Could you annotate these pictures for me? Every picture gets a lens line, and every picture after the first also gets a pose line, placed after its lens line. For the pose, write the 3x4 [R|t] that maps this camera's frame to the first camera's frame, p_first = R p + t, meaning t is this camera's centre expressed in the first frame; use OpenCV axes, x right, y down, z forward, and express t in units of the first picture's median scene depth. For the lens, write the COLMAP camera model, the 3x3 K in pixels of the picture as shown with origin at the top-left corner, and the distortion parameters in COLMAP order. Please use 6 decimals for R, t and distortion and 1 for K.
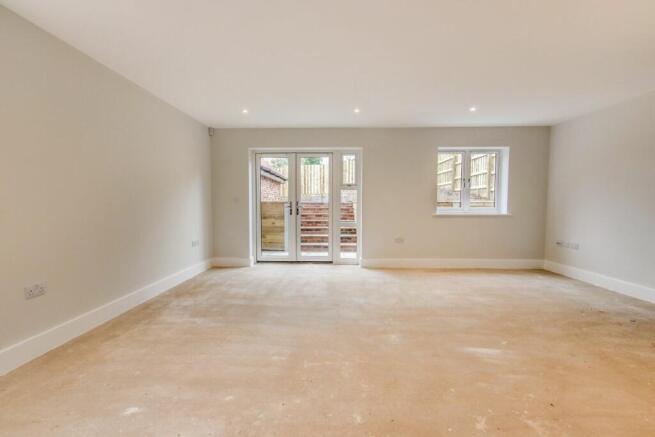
lens RADIAL K [[310.0, 0, 327.5], [0, 310.0, 218.5], [0, 0, 1]] dist [-0.003368, -0.000602]
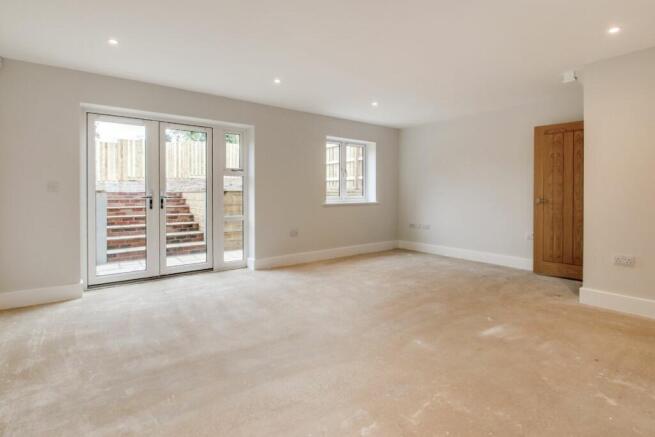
lens RADIAL K [[316.2, 0, 328.0], [0, 316.2, 192.9], [0, 0, 1]] dist [0.017377, -0.018090]
pose [[0.779013, 0.000260, 0.627008, -0.272711], [0.031737, 0.998702, -0.039845, -0.007247], [-0.626204, 0.050939, 0.777993, 0.217963]]
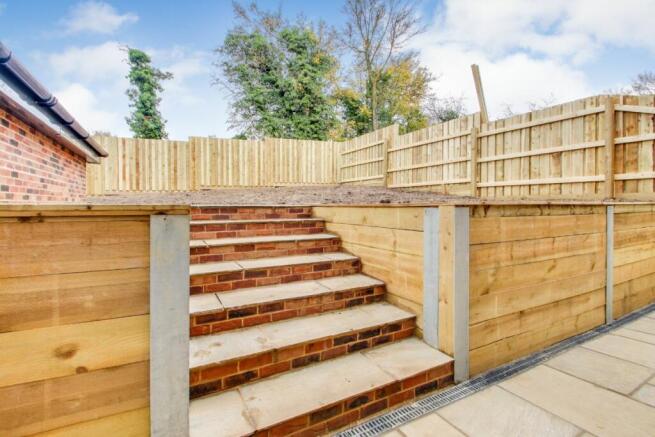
lens RADIAL K [[316.2, 0, 328.0], [0, 316.2, 192.9], [0, 0, 1]] dist [0.017377, -0.018090]
pose [[0.866423, 0.012043, 0.499165, -0.216918], [0.031541, 0.996392, -0.078787, -0.068171], [-0.498313, 0.084007, 0.862918, 1.223553]]
